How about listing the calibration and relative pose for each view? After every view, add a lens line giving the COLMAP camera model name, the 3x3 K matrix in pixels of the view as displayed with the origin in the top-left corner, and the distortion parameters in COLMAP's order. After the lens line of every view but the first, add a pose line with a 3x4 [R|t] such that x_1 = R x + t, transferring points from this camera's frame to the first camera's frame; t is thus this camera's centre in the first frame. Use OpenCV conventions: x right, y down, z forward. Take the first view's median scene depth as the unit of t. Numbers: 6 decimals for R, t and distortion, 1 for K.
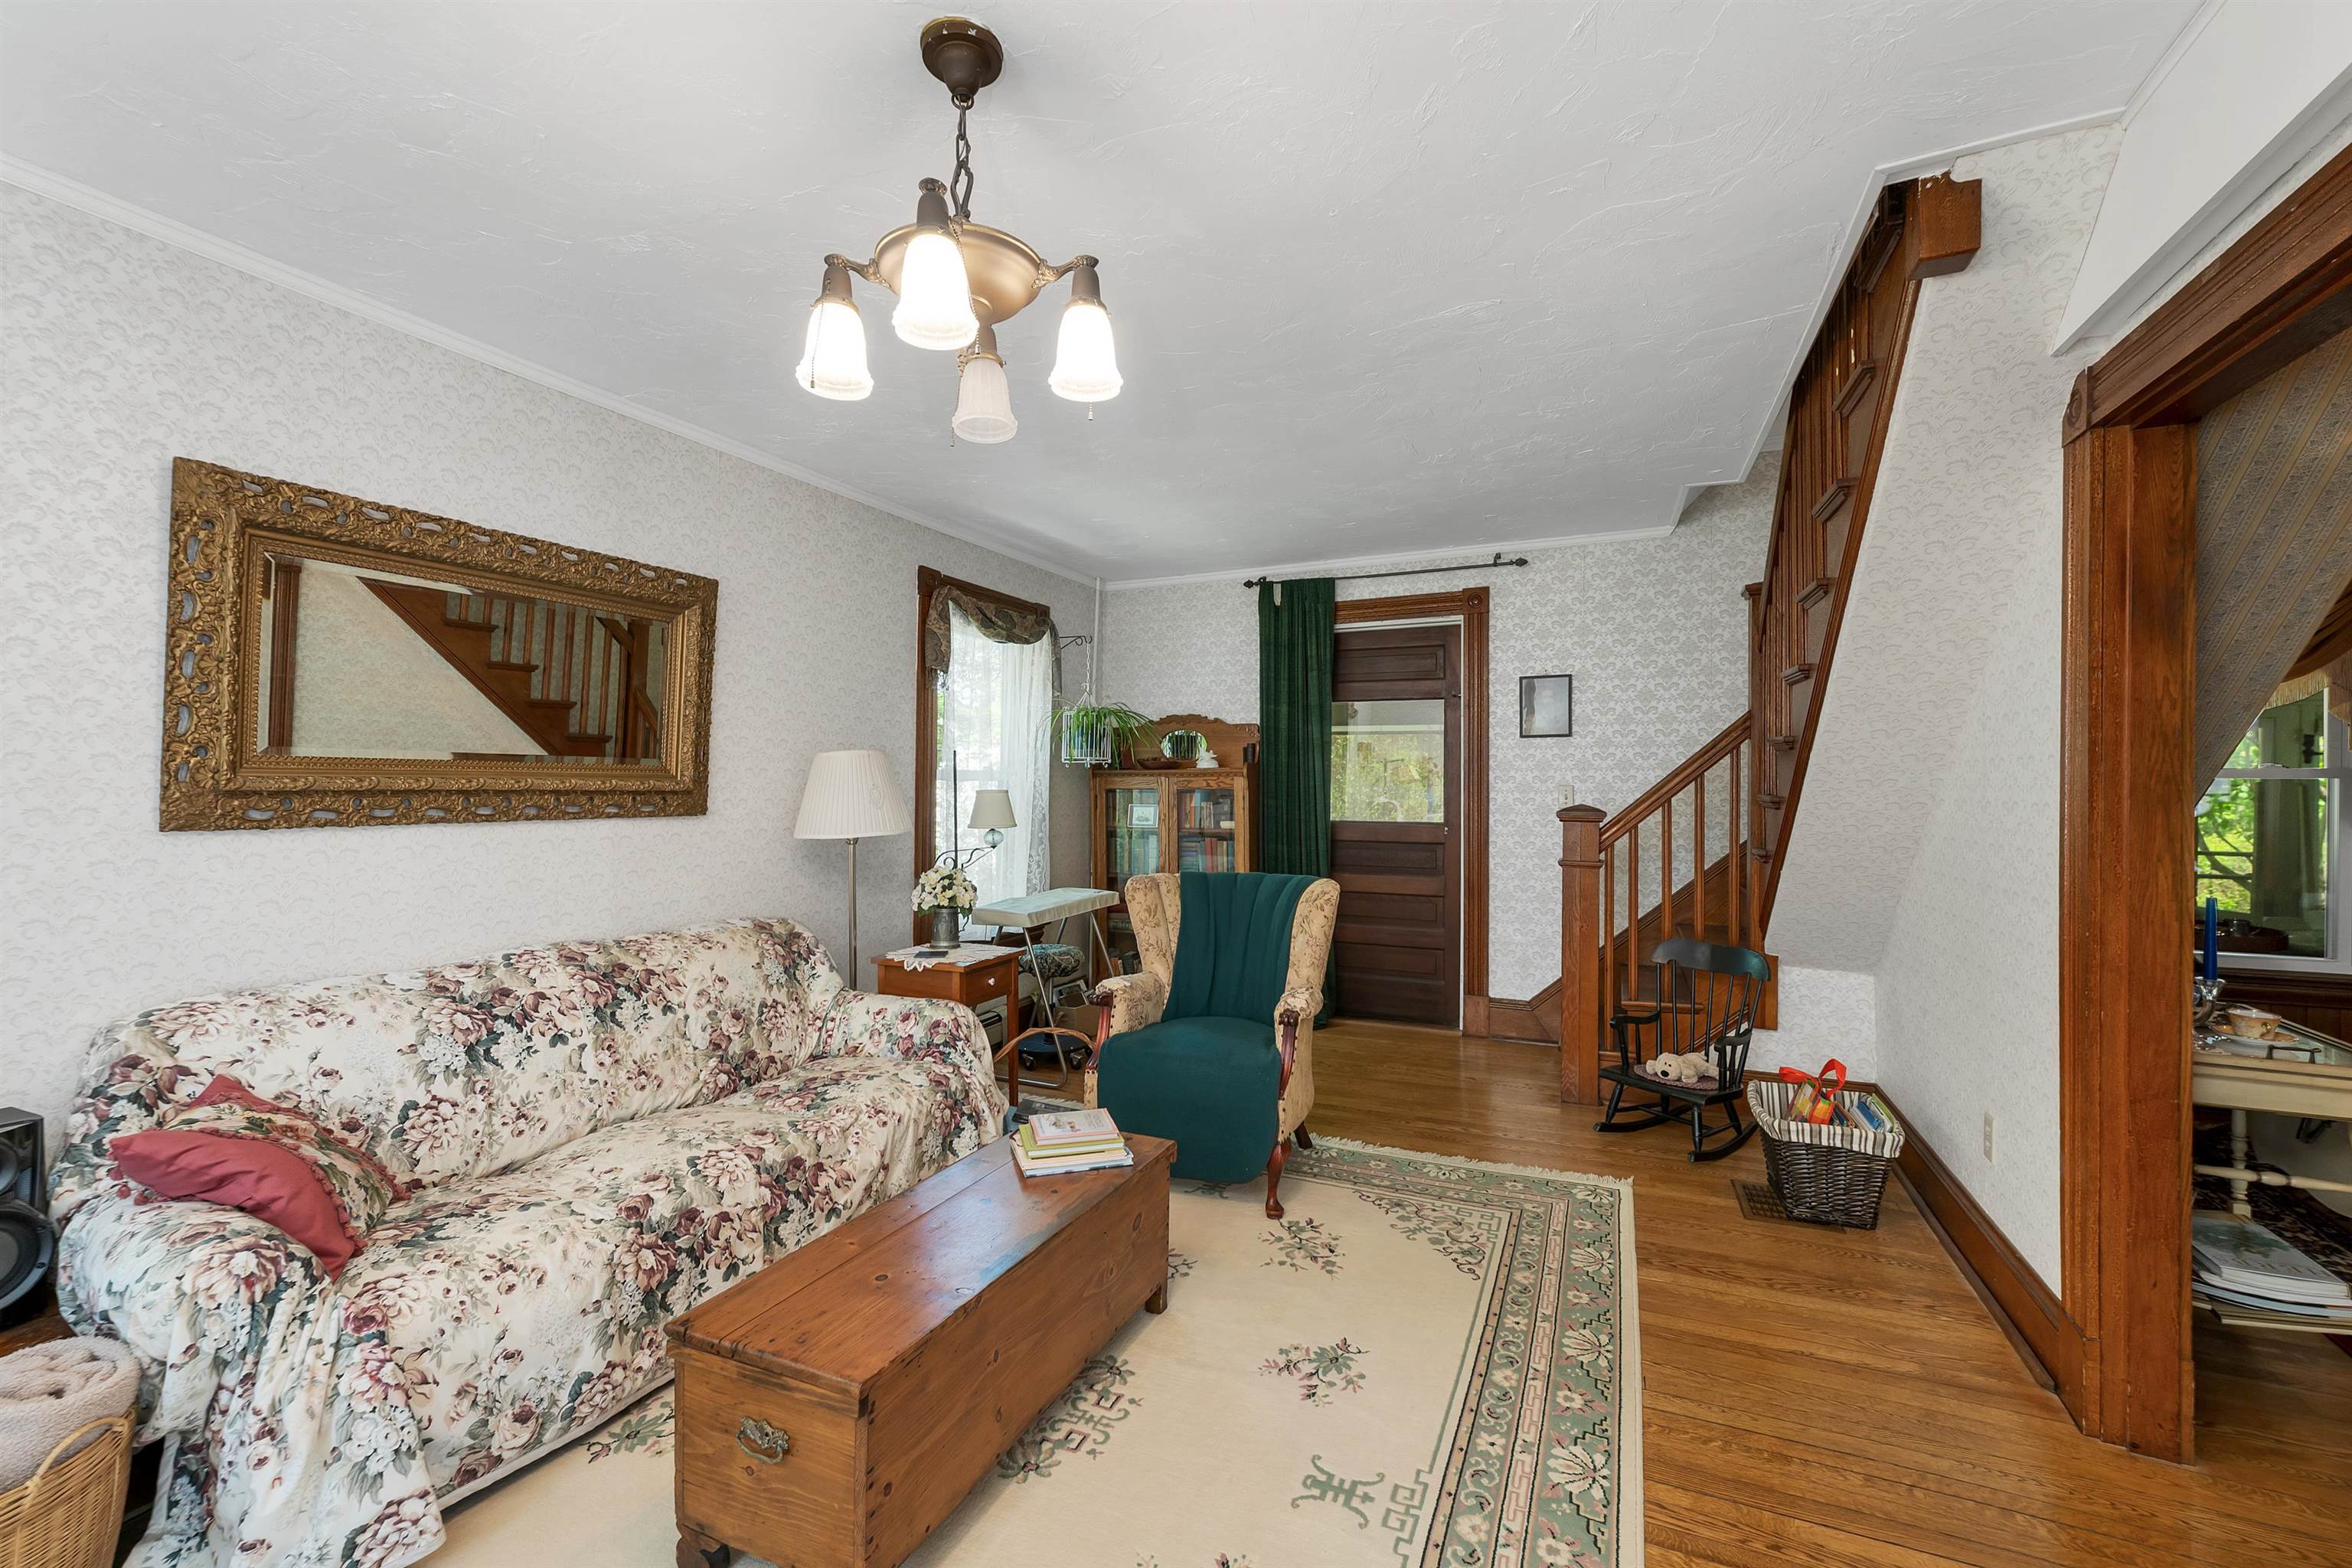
lens RADIAL K [[987.6, 0, 1170.8], [0, 987.6, 780.3], [0, 0, 1]] dist [0.001034, 0.000406]
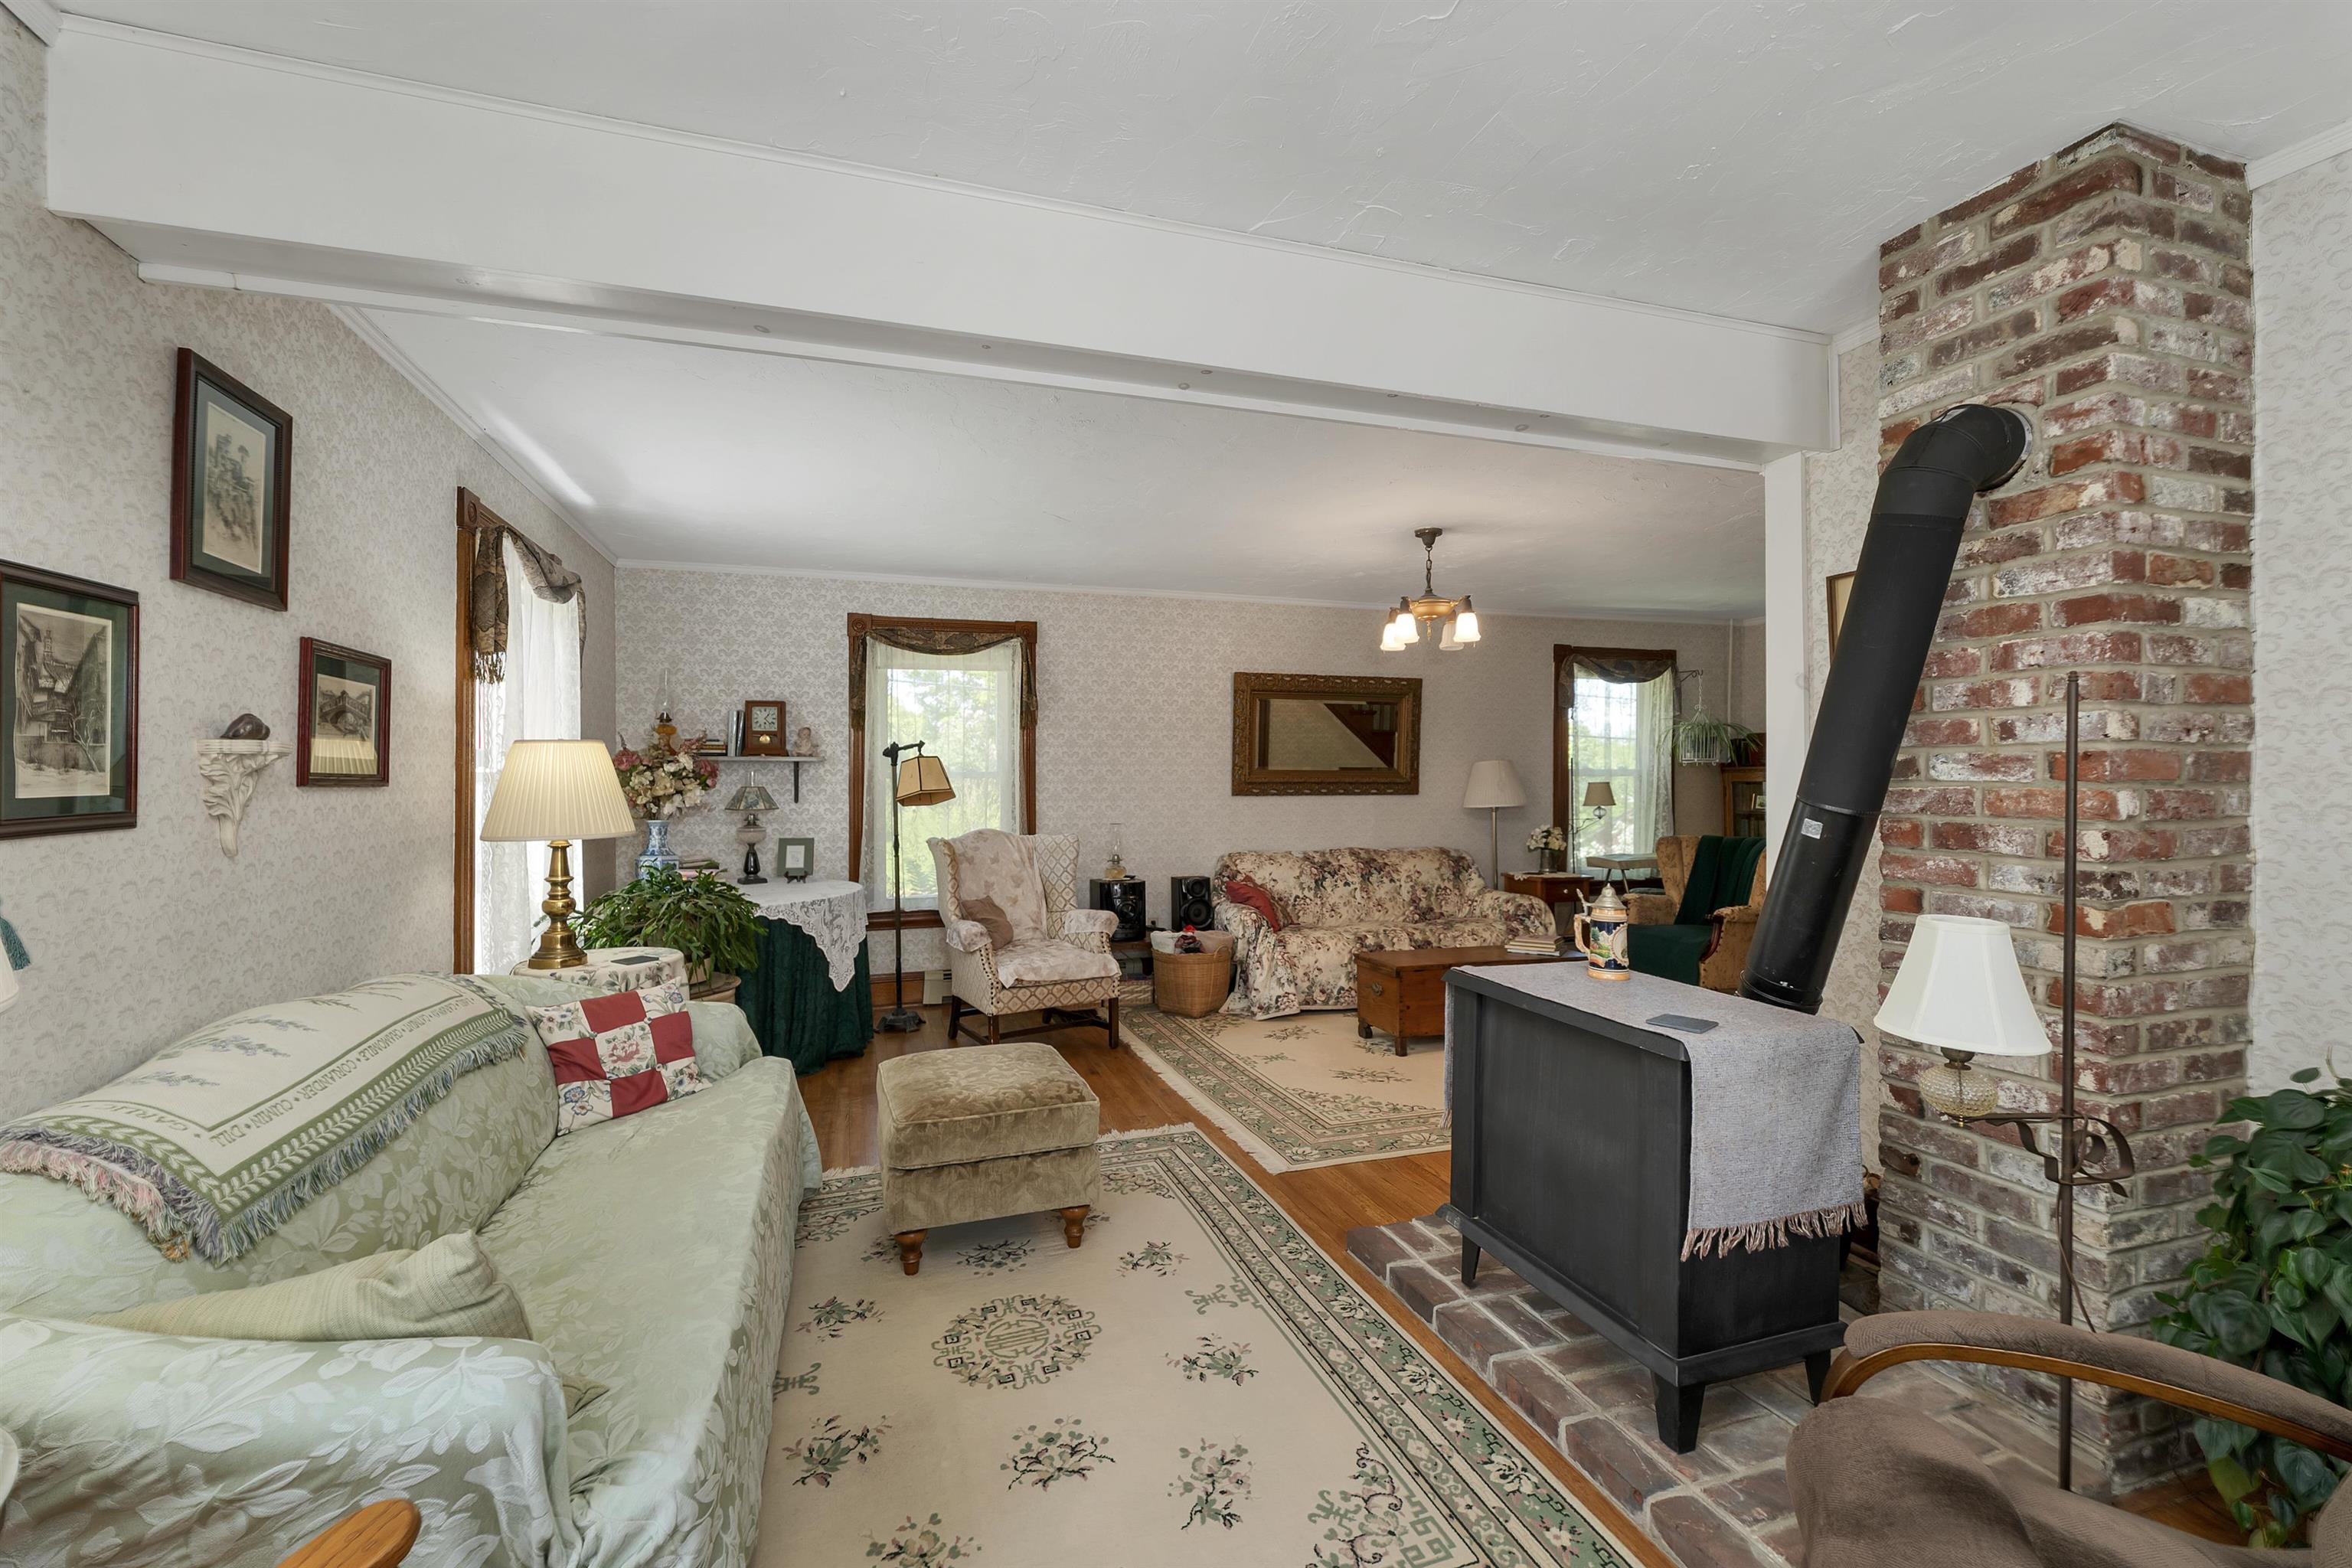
lens RADIAL K [[987.6, 0, 1170.8], [0, 987.6, 780.3], [0, 0, 1]] dist [0.001034, 0.000406]
pose [[0.673905, -0.006357, -0.738790, 0.851919], [0.008015, 0.999967, -0.001293, 0.005311], [0.738774, -0.005050, 0.673934, -0.921664]]
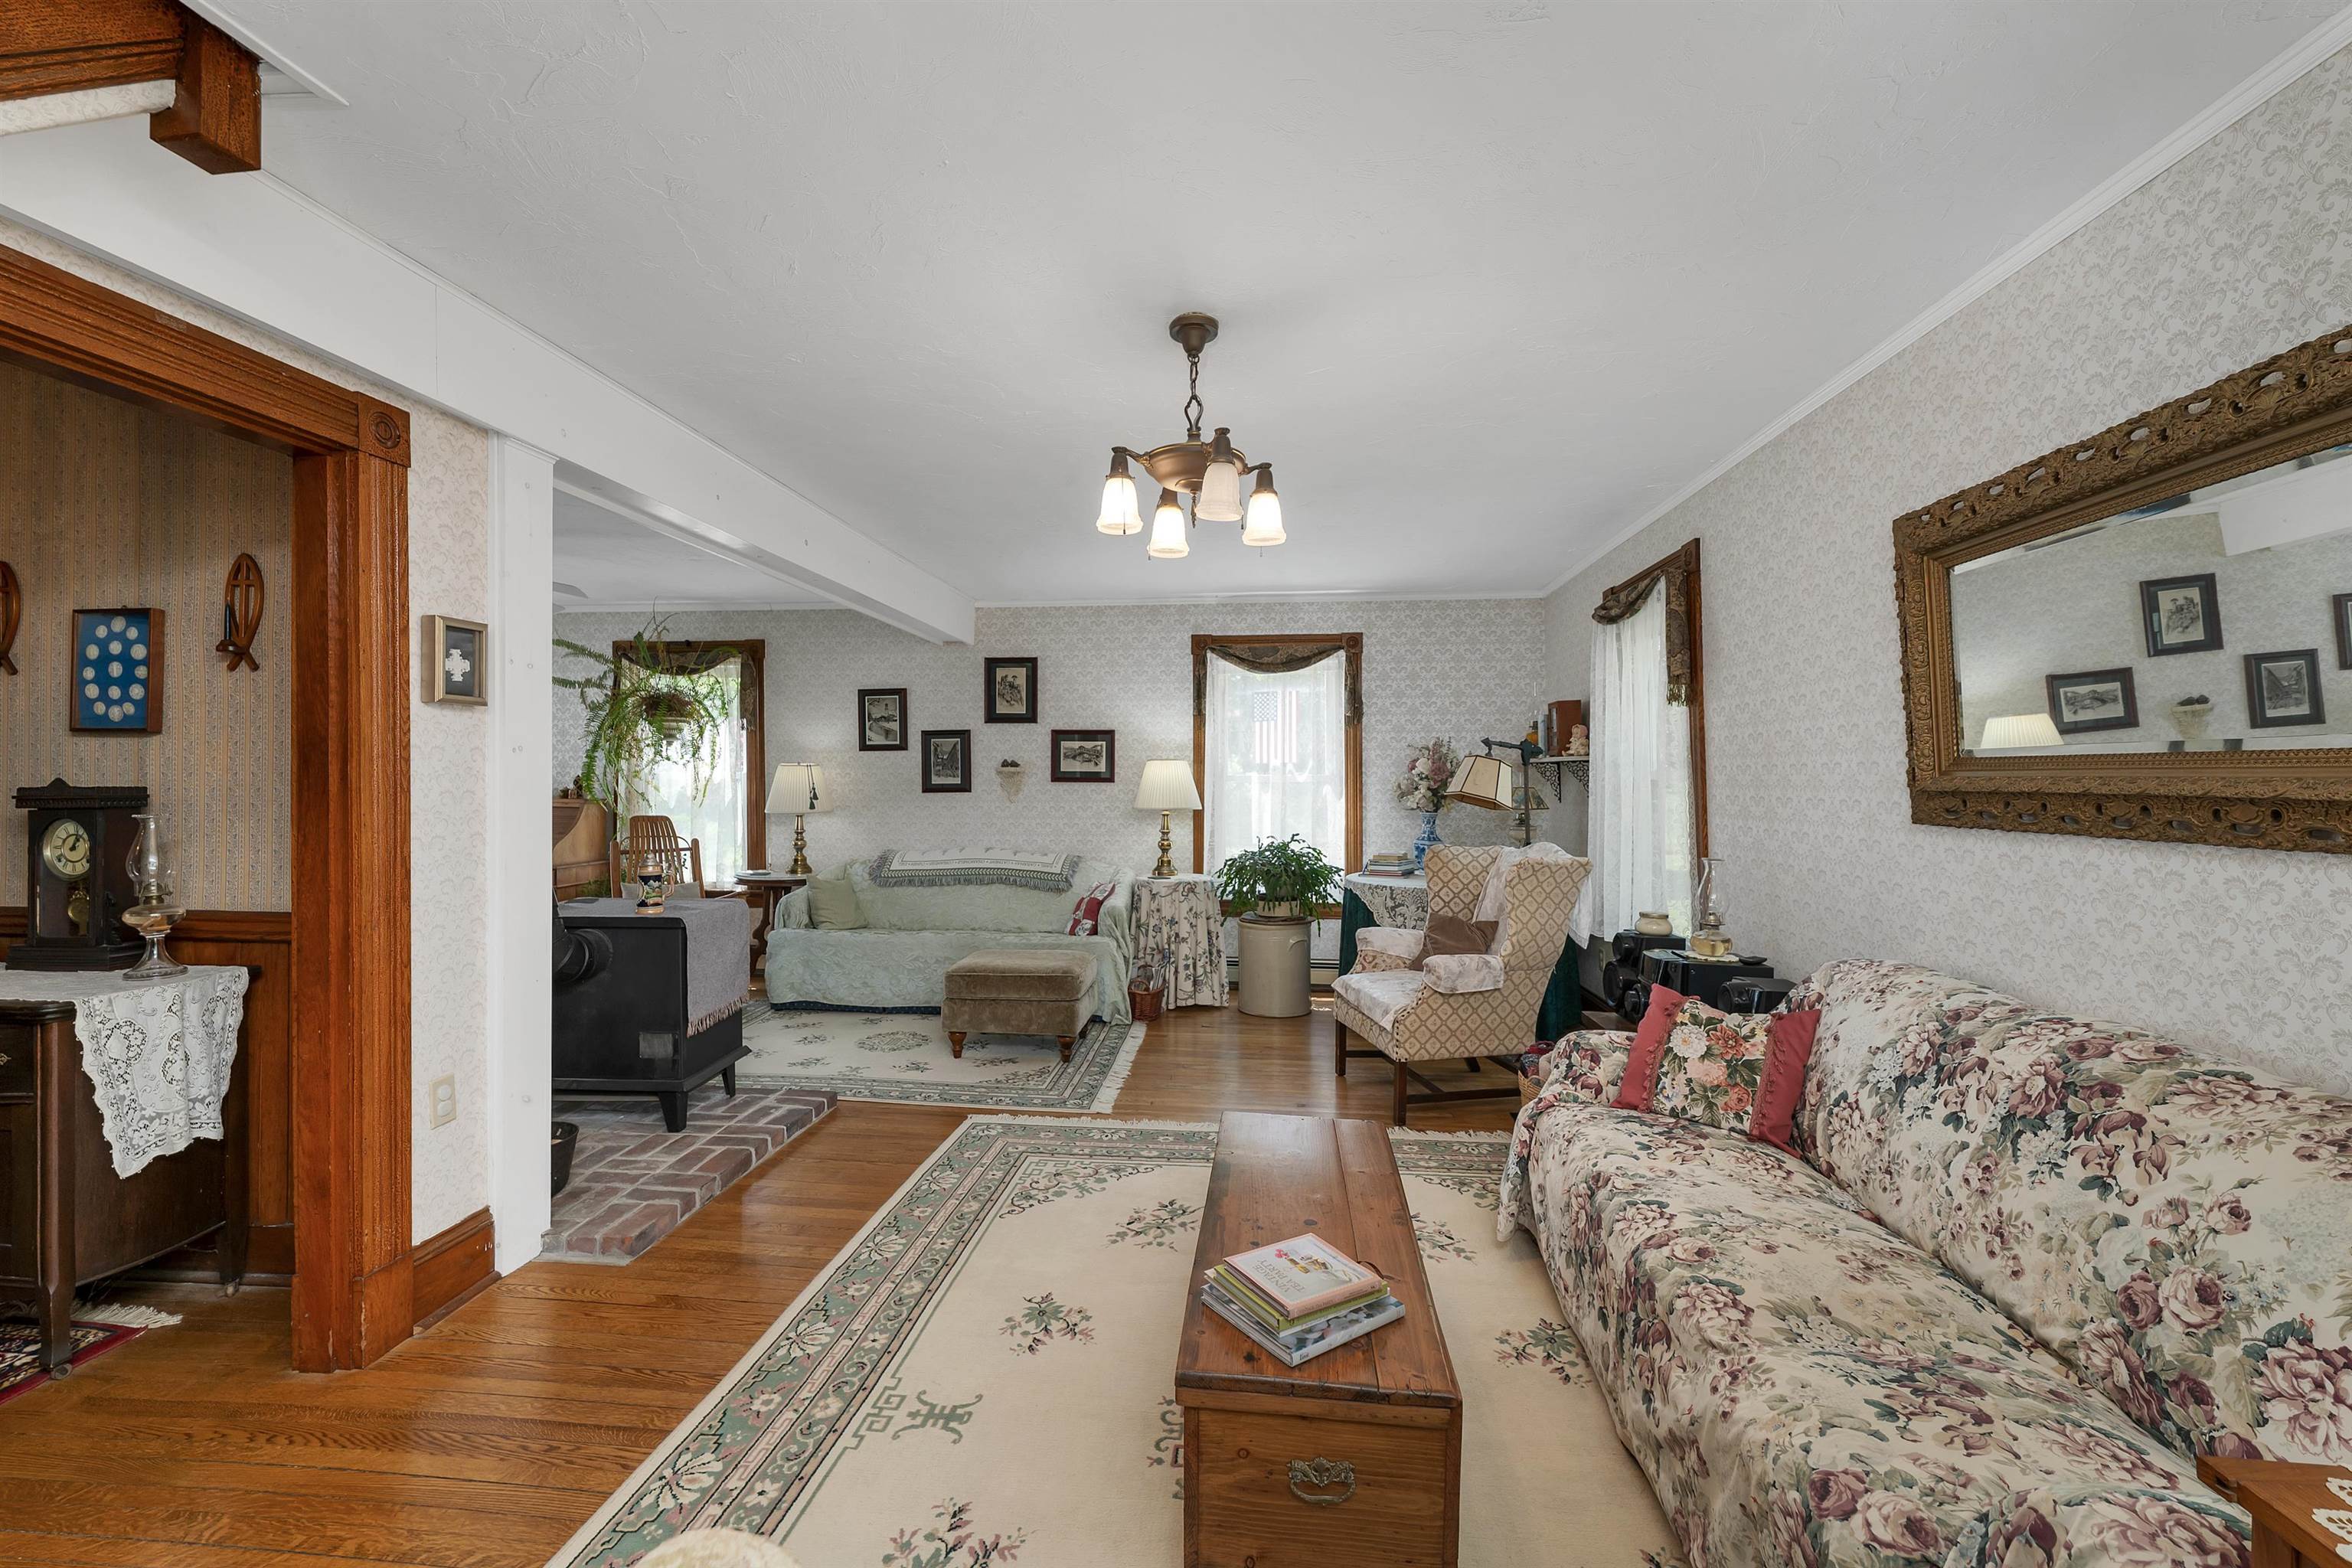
lens RADIAL K [[979.3, 0, 1158.4], [0, 979.3, 794.6], [0, 0, 1]] dist [-0.003086, 0.000109]
pose [[-0.956167, -0.003025, -0.292806, 0.179138], [-0.006374, 0.999925, 0.010484, 0.006982], [0.292752, 0.011890, -0.956114, 1.467679]]
